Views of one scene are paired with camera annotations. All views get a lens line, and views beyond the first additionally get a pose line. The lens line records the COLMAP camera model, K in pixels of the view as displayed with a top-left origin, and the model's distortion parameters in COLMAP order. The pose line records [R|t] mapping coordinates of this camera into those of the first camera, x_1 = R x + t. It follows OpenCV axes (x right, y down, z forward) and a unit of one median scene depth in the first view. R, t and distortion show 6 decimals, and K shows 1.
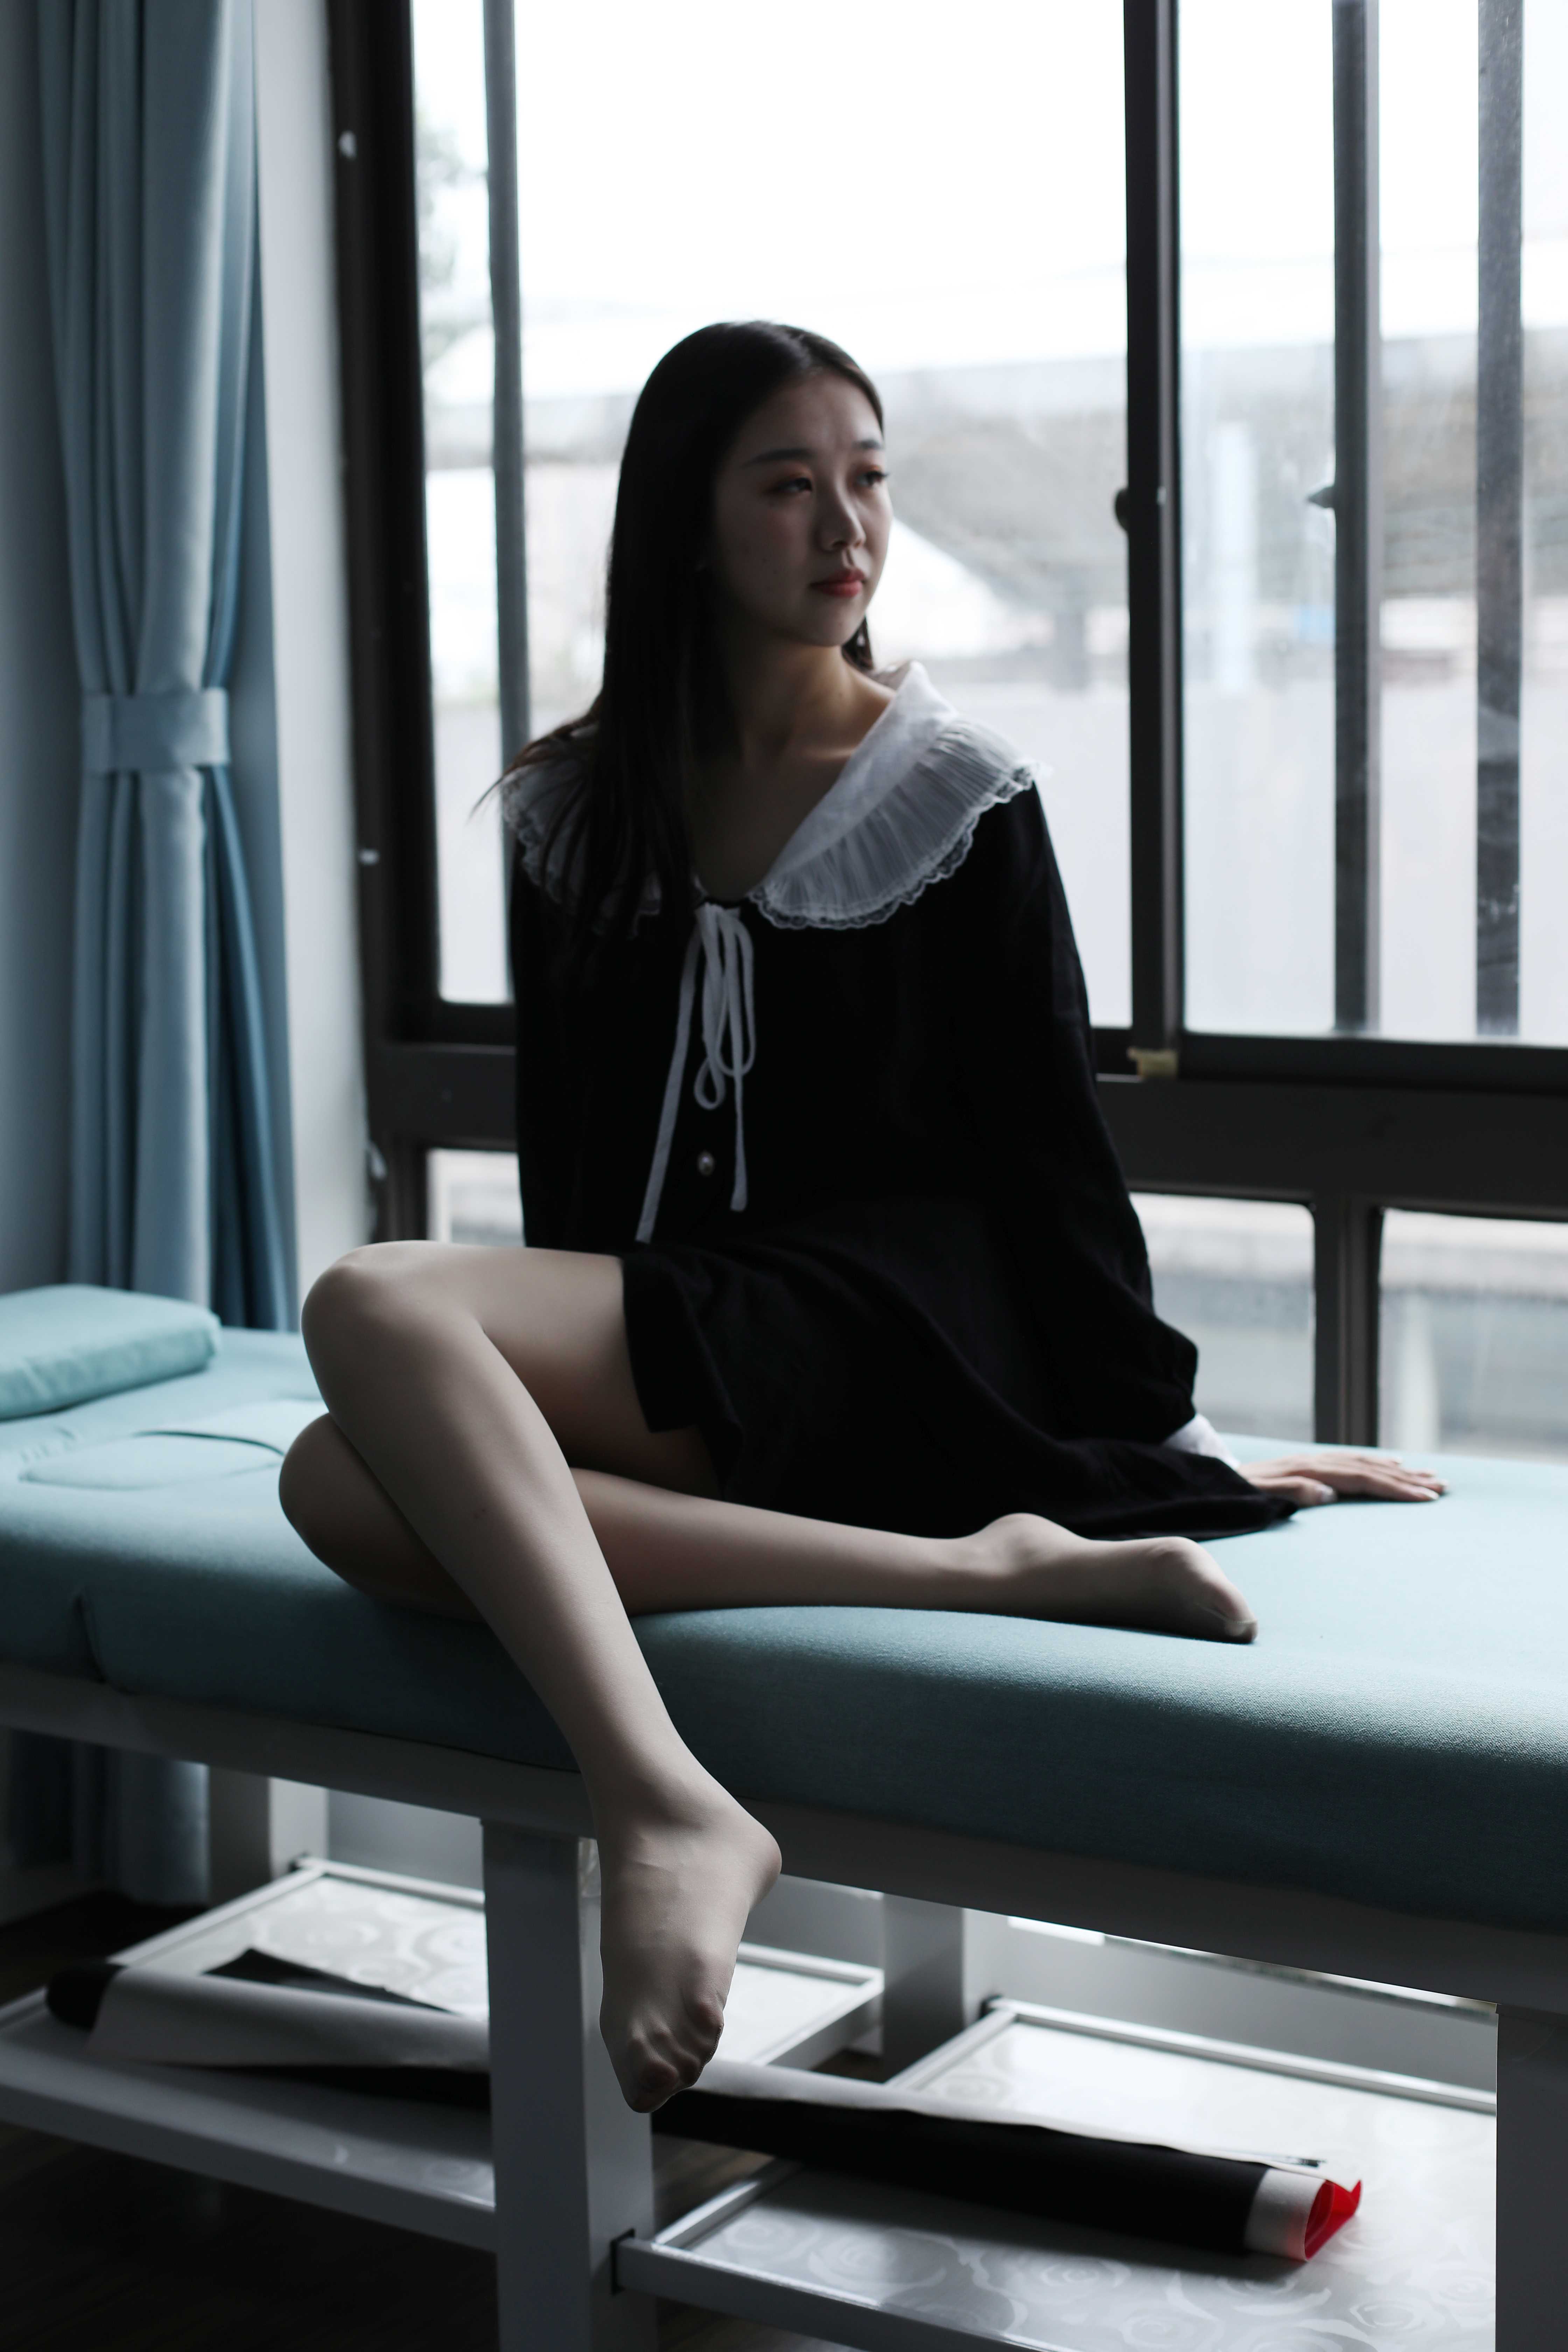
lens RADIAL K [[3473.4, 0, 784.0], [0, 3473.4, 1176.0], [0, 0, 1]] dist [0.009596, 0.018492]
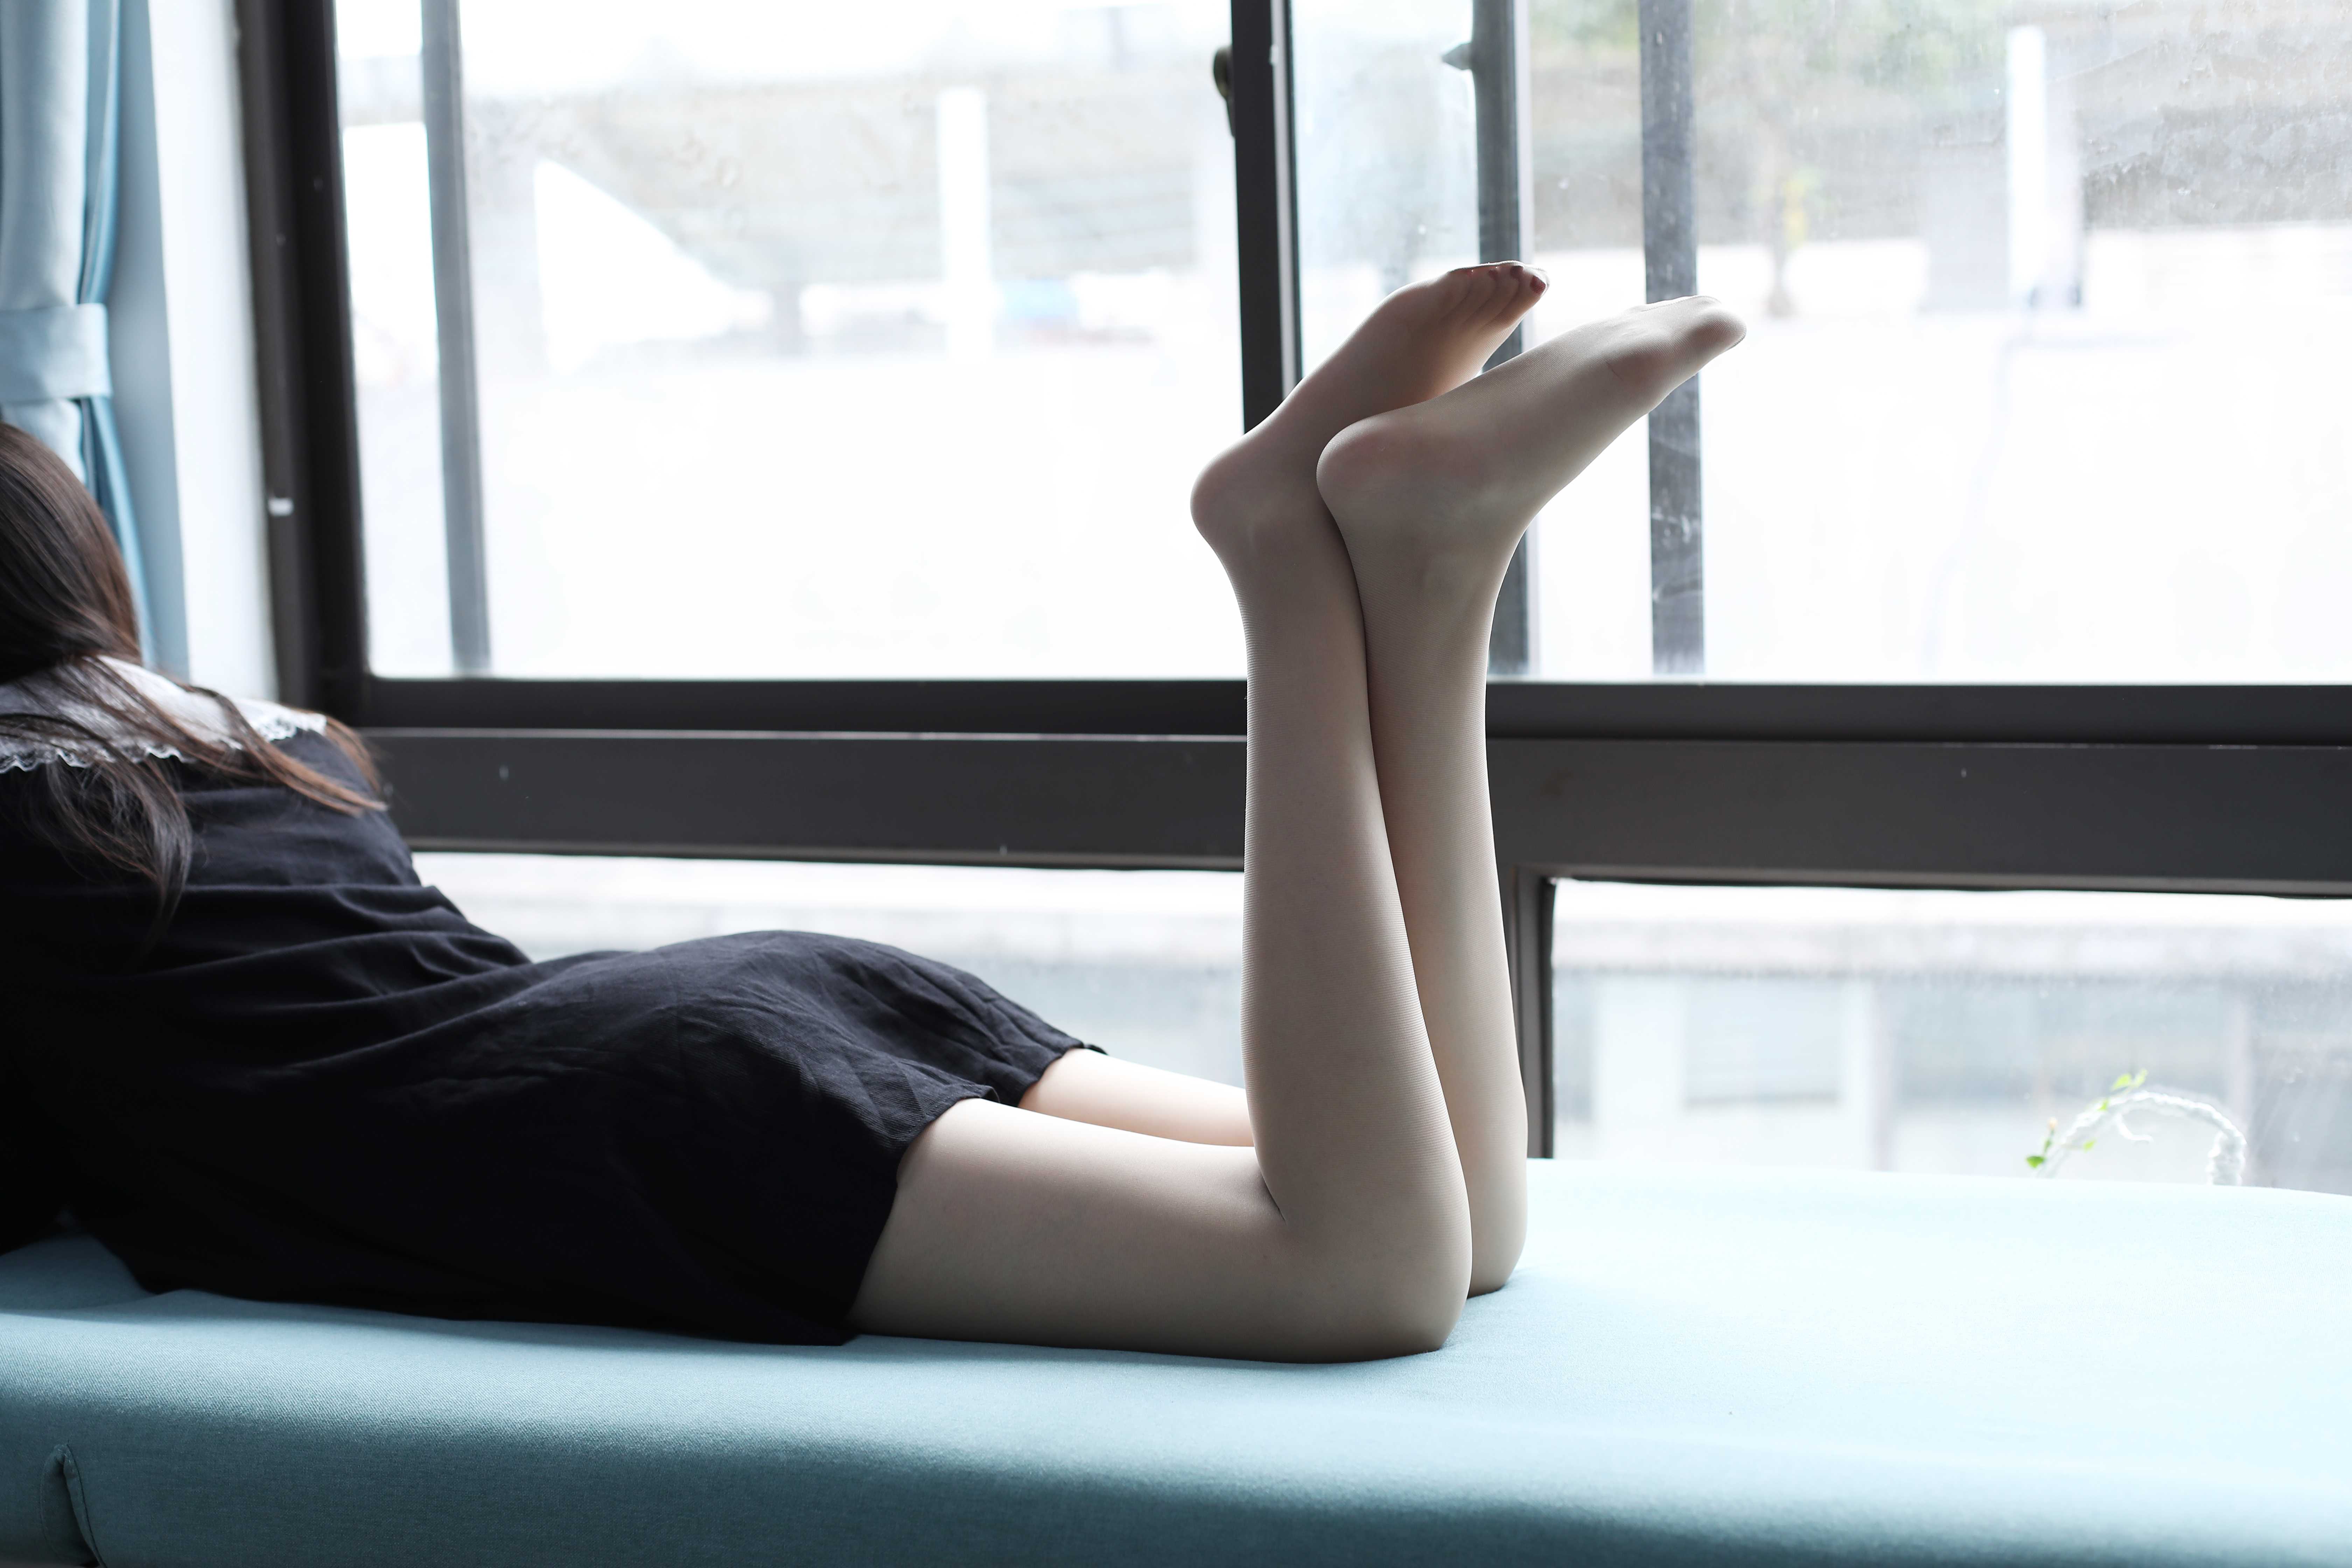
lens RADIAL K [[3456.6, 0, 1176.0], [0, 3456.6, 784.0], [0, 0, 1]] dist [-0.035734, -0.087251]
pose [[0.979527, -0.034809, 0.198281, -0.088426], [0.039168, 0.999069, -0.018101, -0.002265], [-0.197466, 0.025497, 0.979978, 0.176893]]
